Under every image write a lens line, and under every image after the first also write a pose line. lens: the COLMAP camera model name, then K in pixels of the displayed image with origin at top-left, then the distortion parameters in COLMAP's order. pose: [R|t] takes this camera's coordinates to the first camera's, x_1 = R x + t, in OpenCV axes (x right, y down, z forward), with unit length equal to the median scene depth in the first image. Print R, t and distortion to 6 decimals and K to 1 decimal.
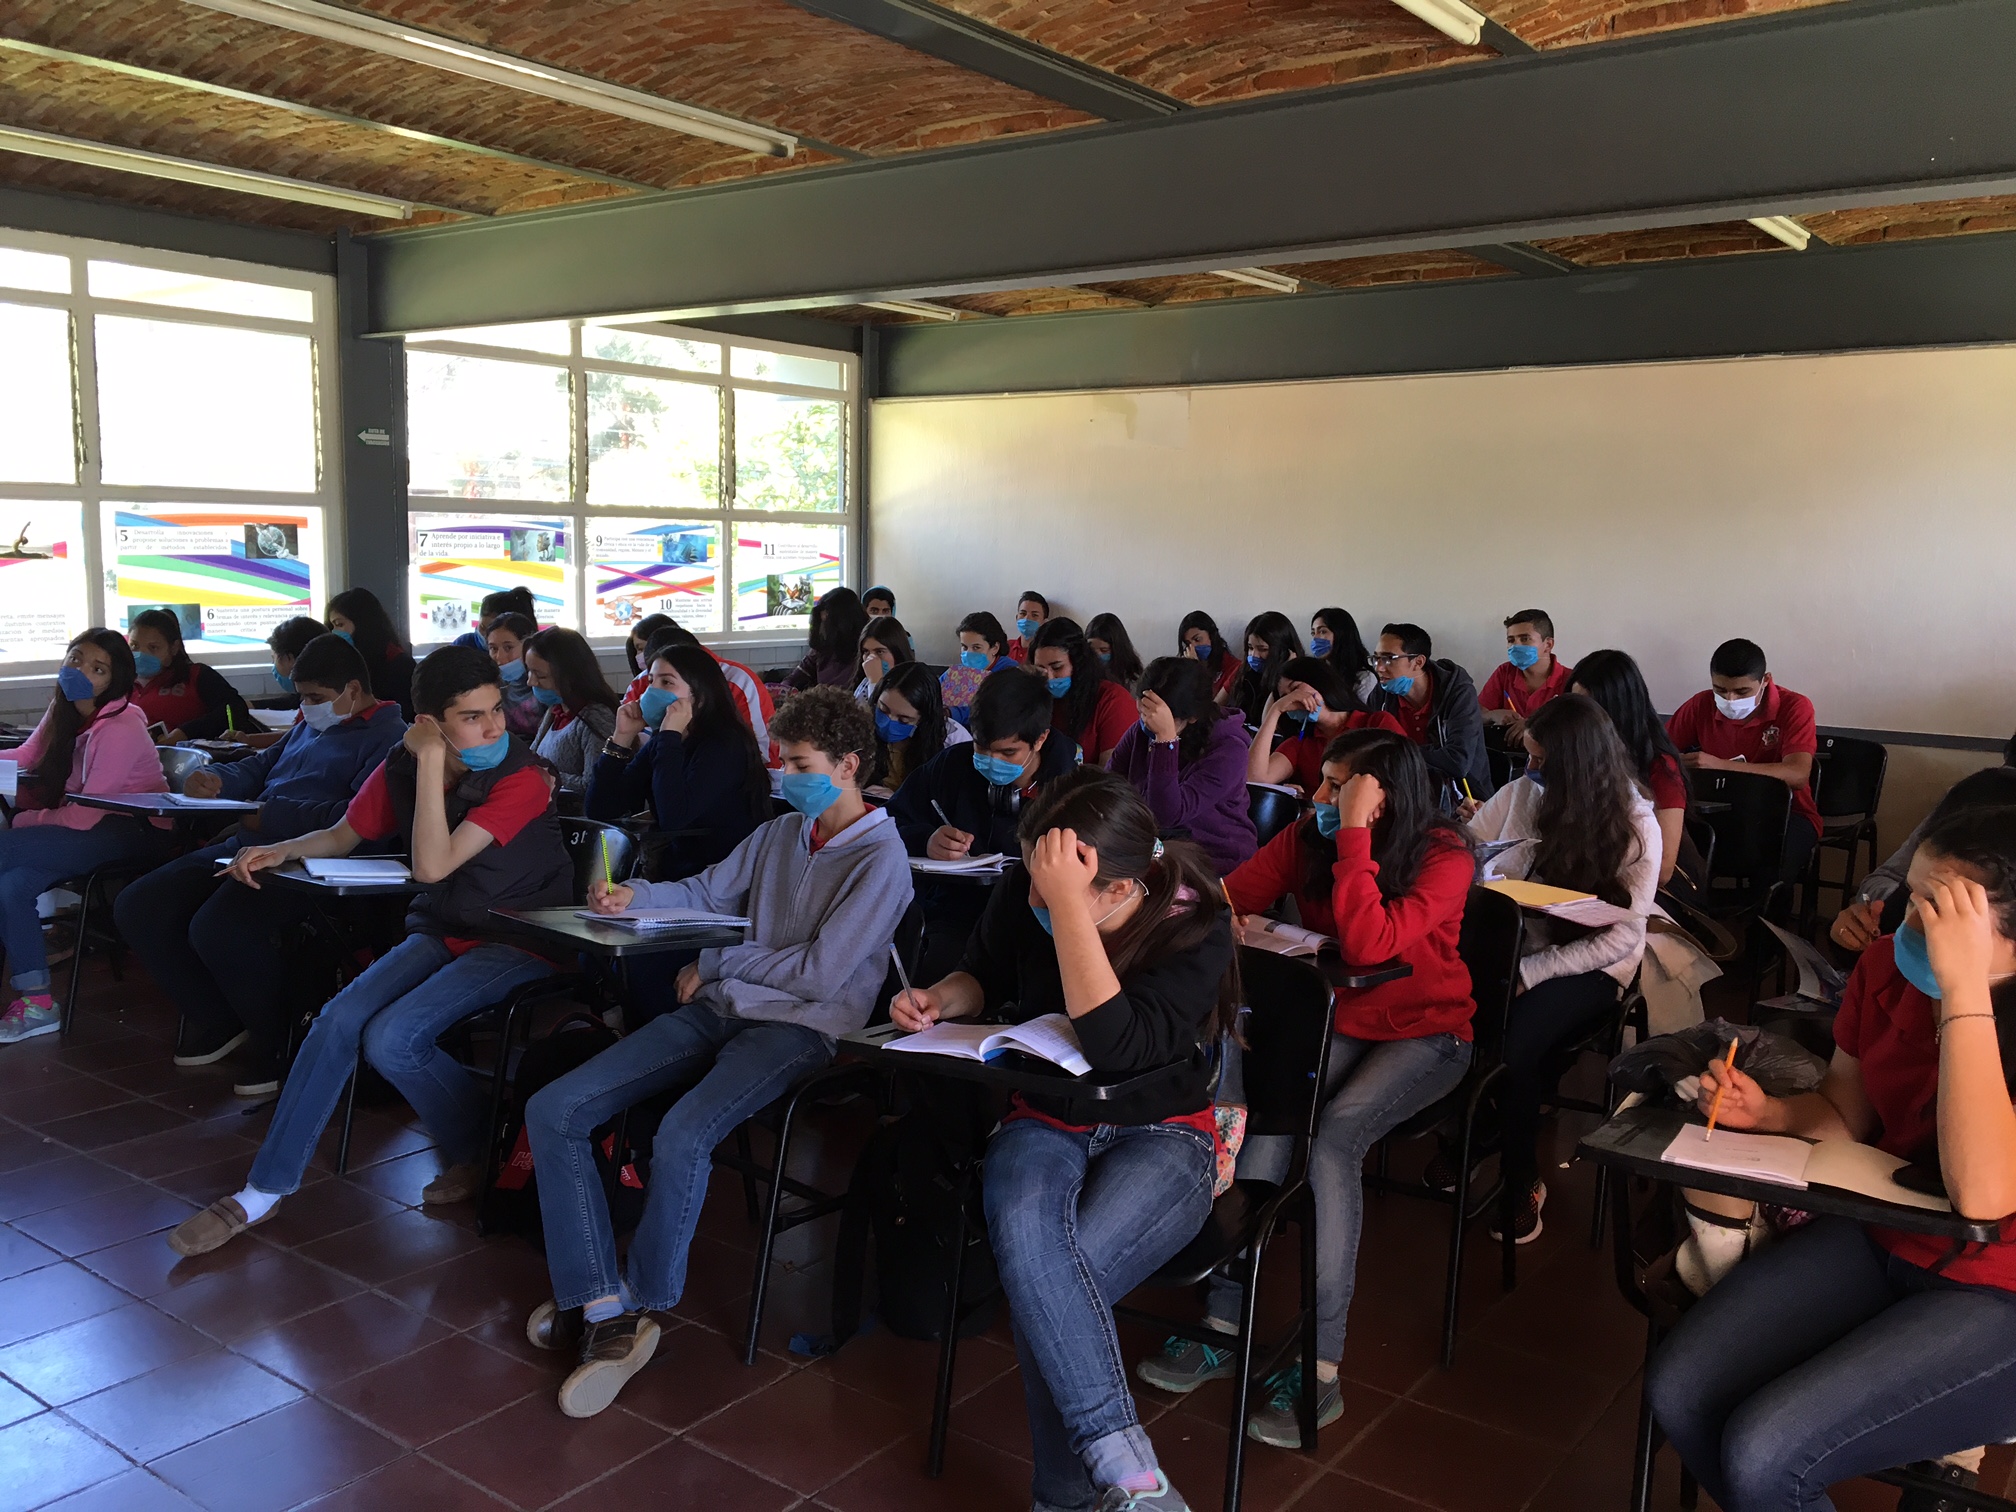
lens RADIAL K [[1712.5, 0, 1007.9], [0, 1712.5, 756.1], [0, 0, 1]] dist [0.108827, -0.103058]
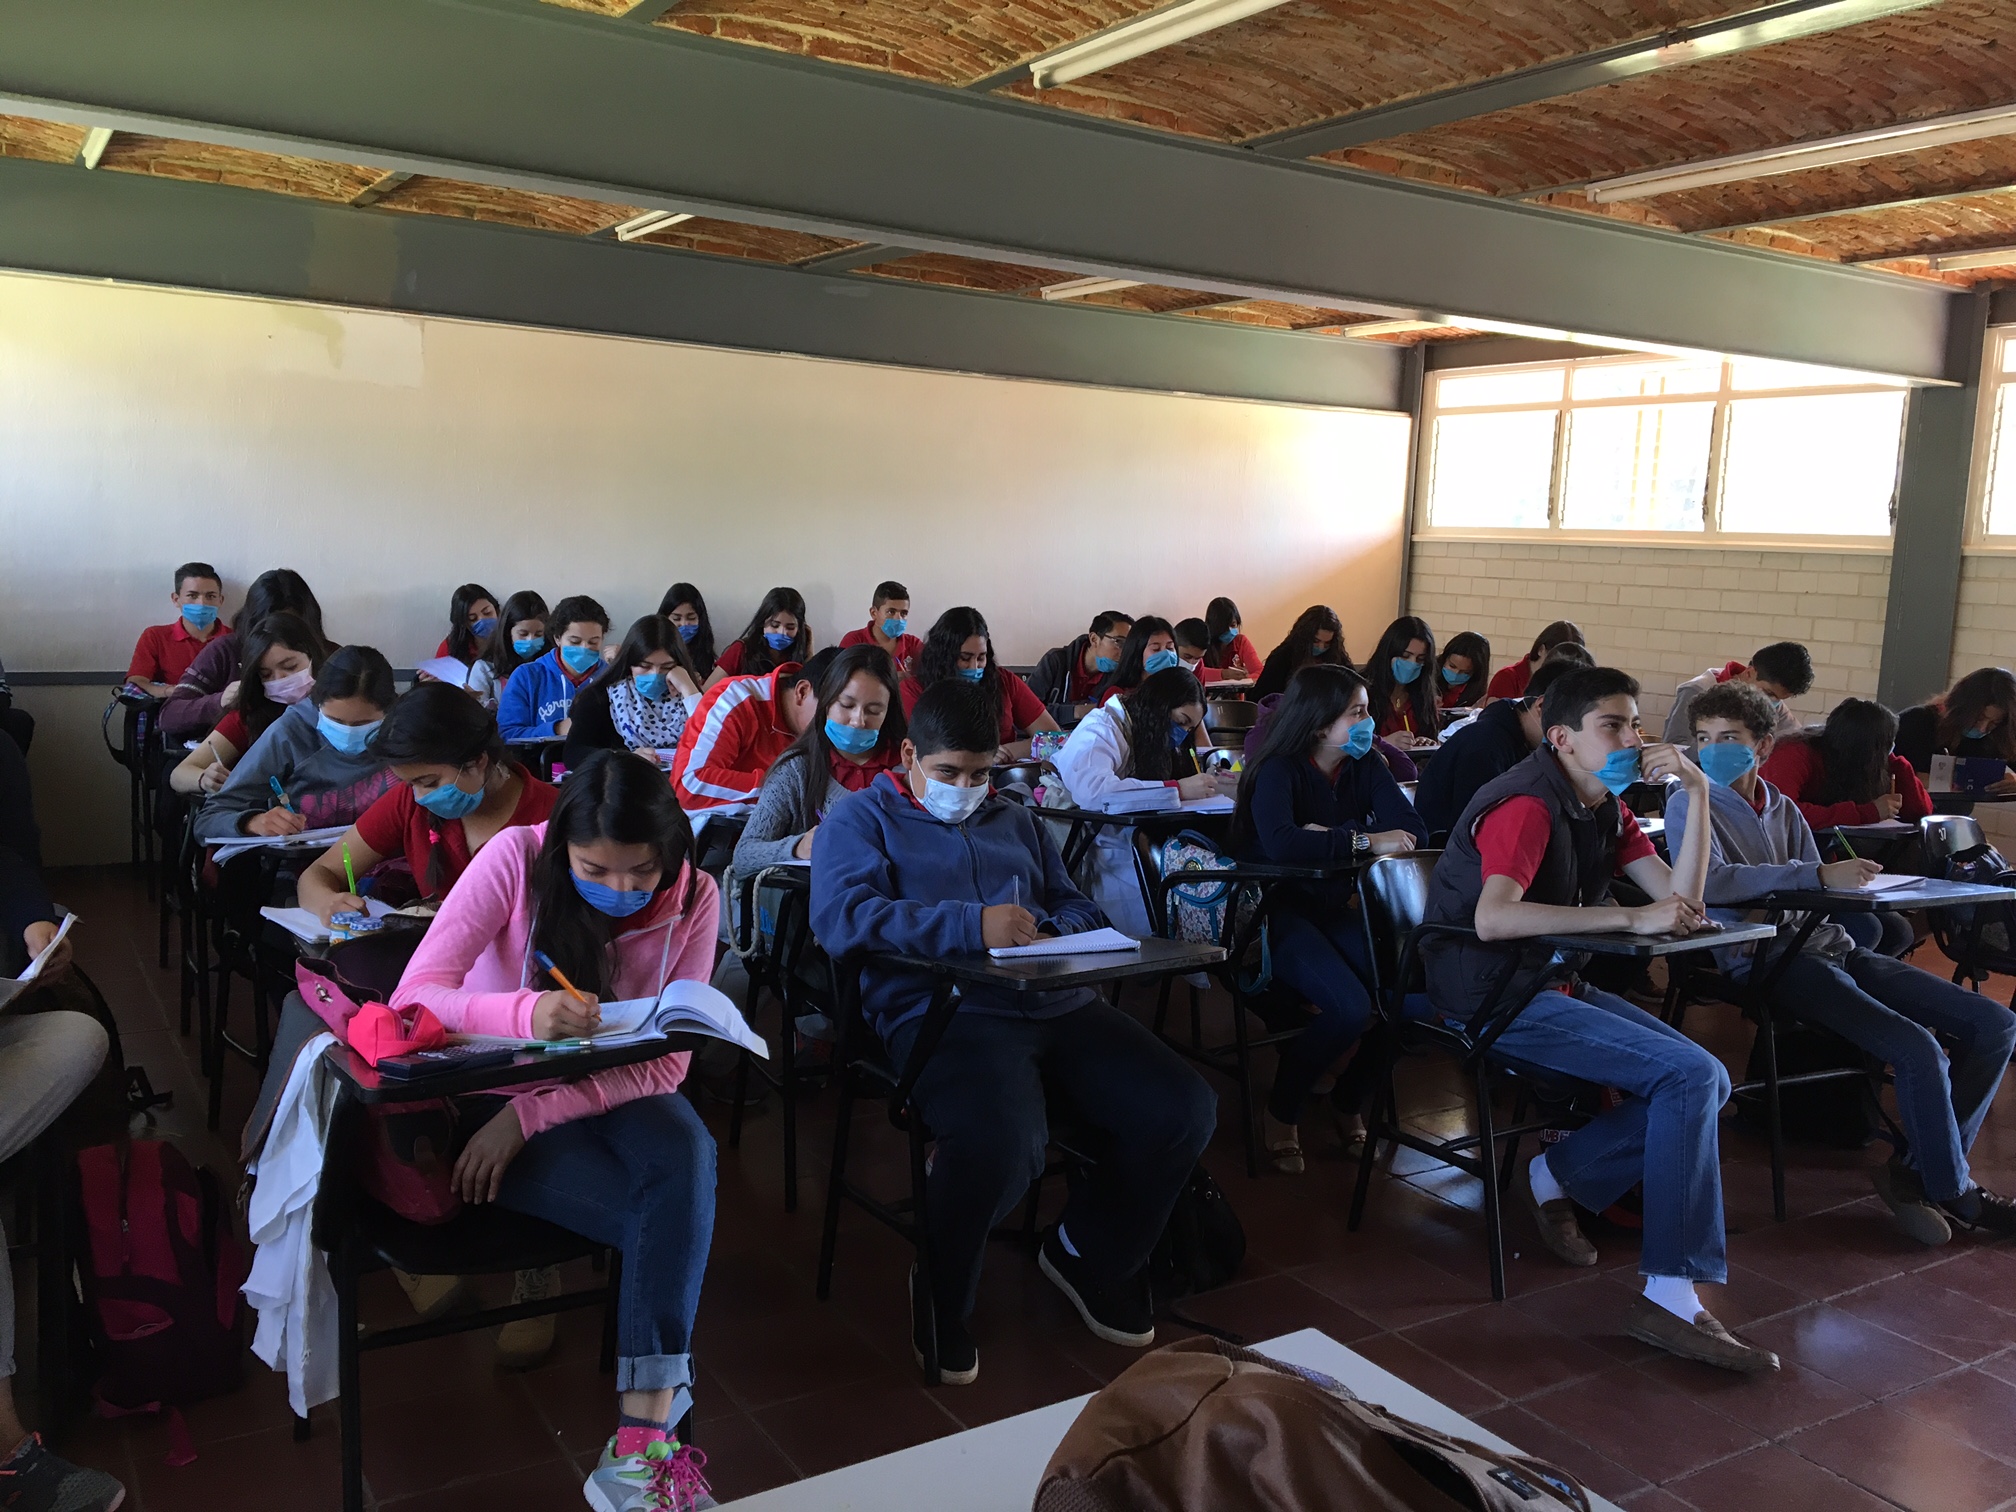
lens RADIAL K [[1712.5, 0, 1007.8], [0, 1712.5, 753.9], [0, 0, 1]] dist [0.108827, -0.103058]
pose [[0.356059, -0.121469, 0.926535, -0.681044], [0.079012, 0.991878, 0.099672, -0.076376], [-0.931117, 0.037719, 0.362765, 0.508667]]
